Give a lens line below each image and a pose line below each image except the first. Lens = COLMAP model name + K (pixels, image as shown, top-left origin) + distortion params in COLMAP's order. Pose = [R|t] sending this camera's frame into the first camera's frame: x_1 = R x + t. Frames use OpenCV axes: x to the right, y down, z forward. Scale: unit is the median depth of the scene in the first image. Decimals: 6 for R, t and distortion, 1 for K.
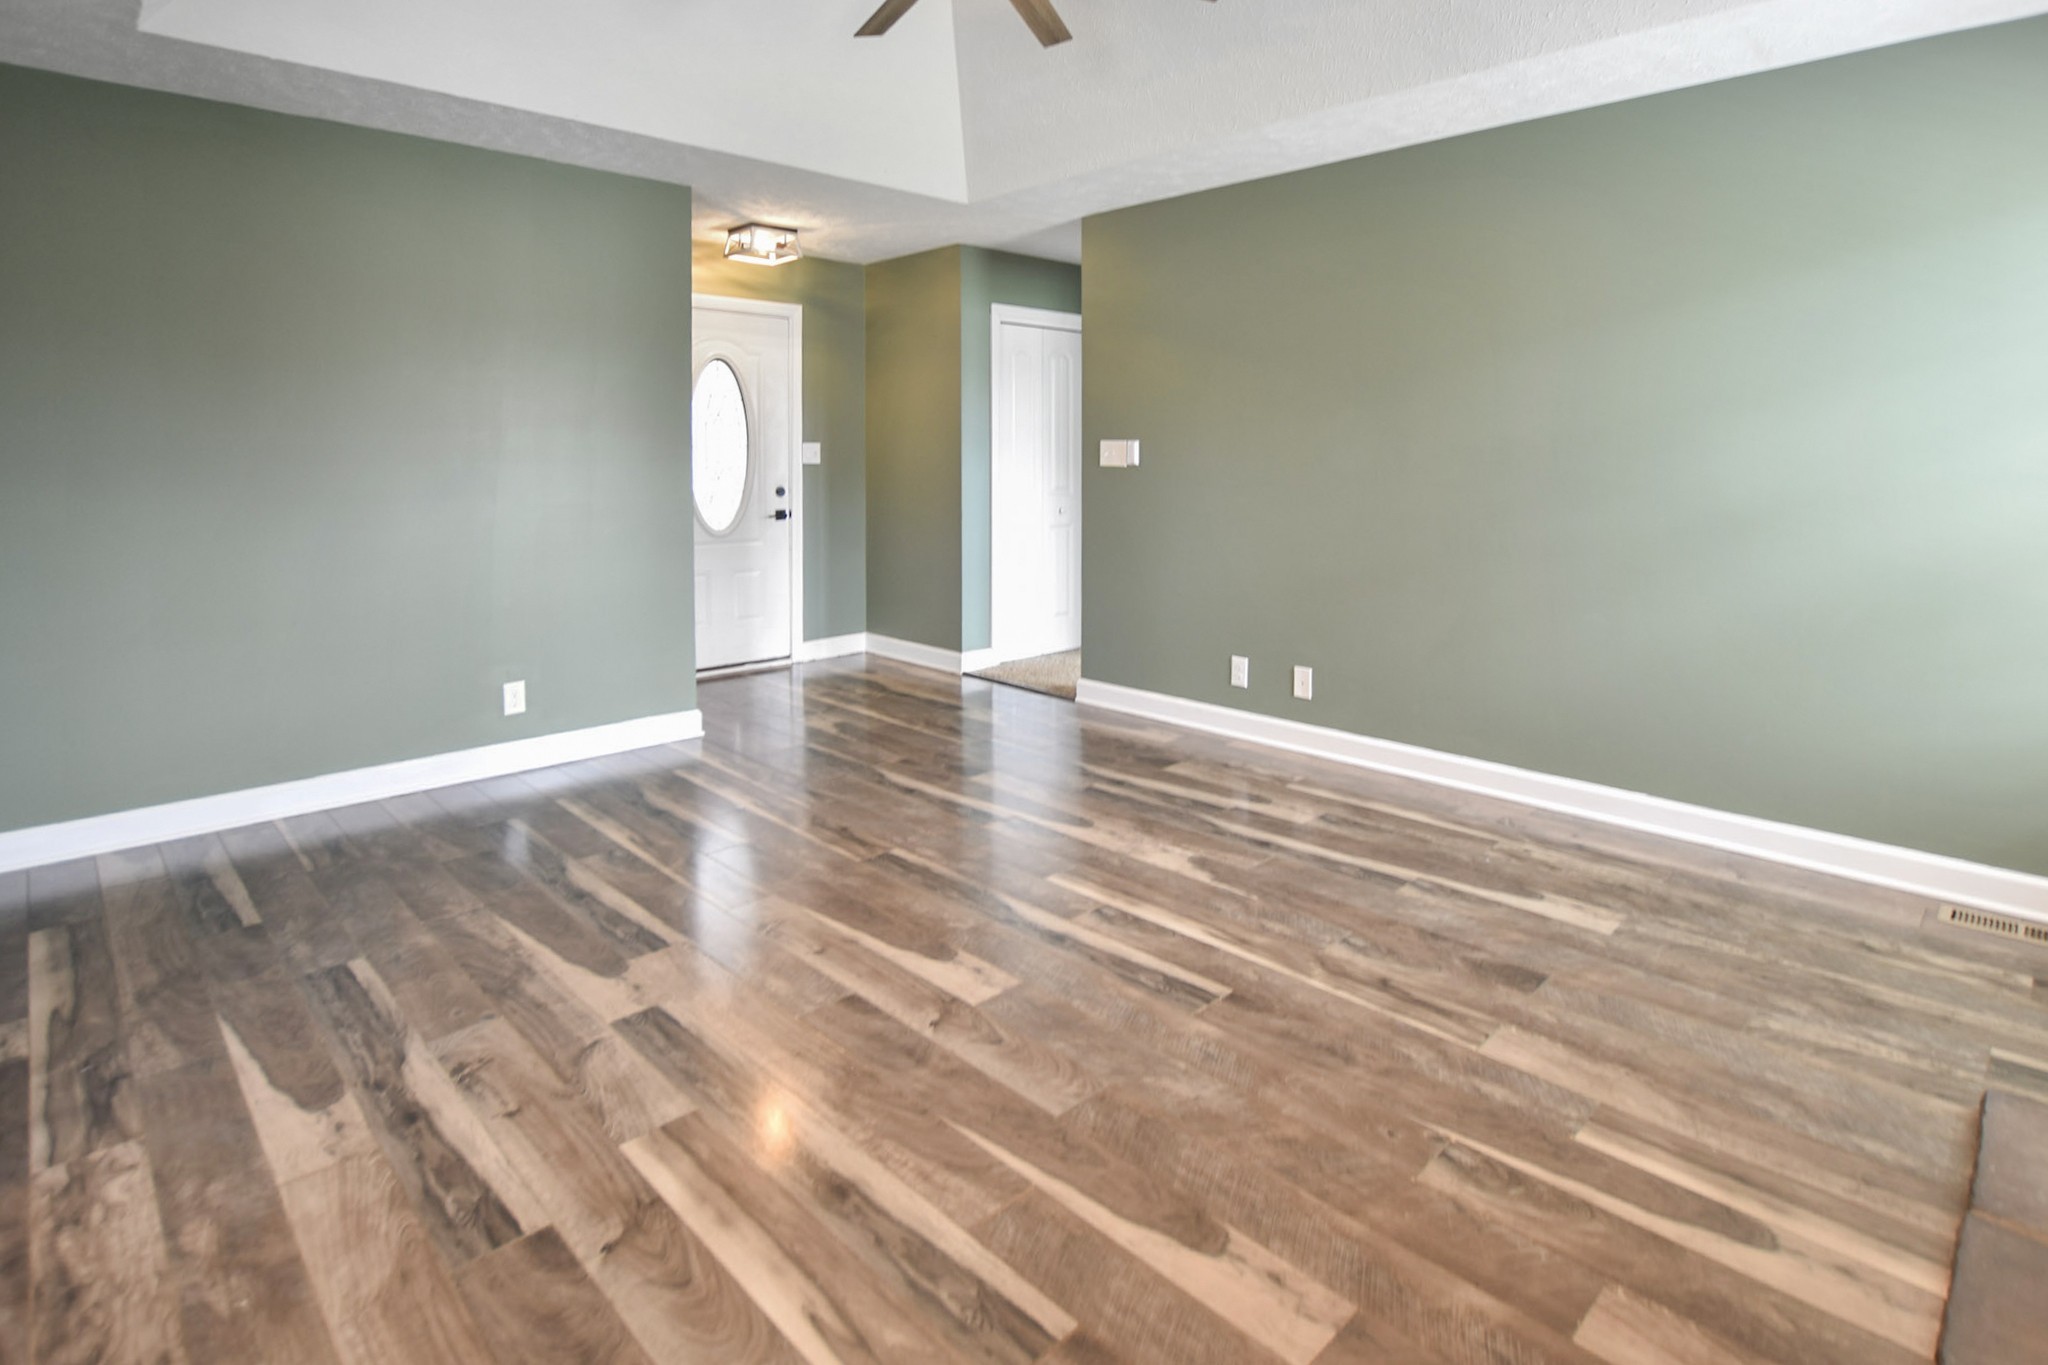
lens RADIAL K [[1024.4, 0, 1041.5], [0, 1024.4, 685.5], [0, 0, 1]] dist [-0.028982, 0.000255]
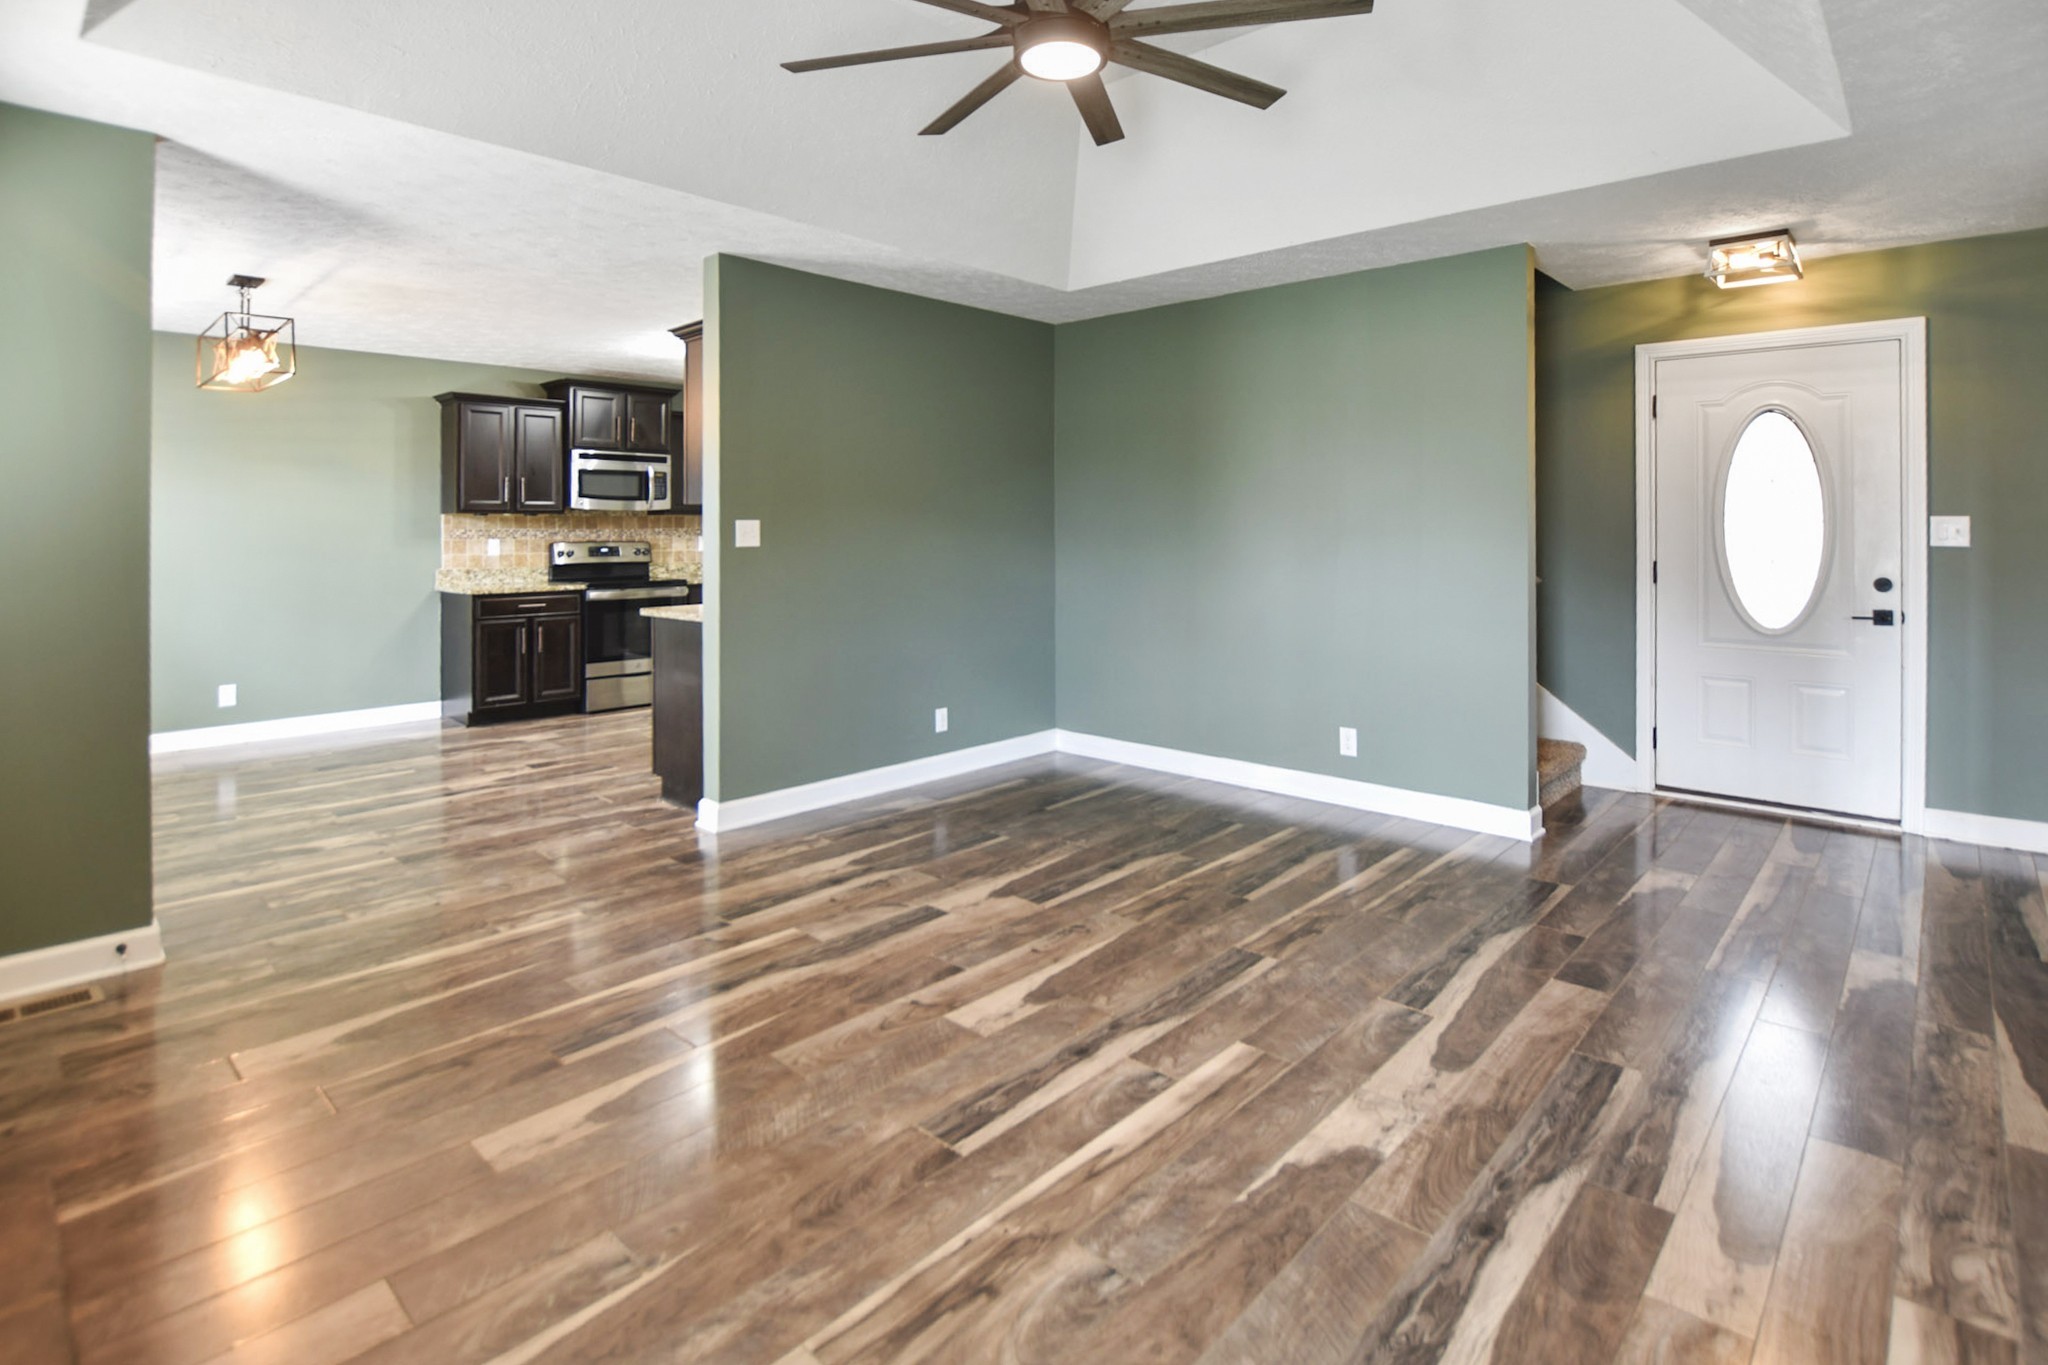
lens RADIAL K [[1007.2, 0, 1028.6], [0, 1007.2, 727.2], [0, 0, 1]] dist [-0.028524, 0.000511]
pose [[0.046407, 0.192709, -0.980158, 0.919565], [-0.214857, 0.960175, 0.178607, -0.205016], [0.975542, 0.202305, 0.085964, 0.877048]]
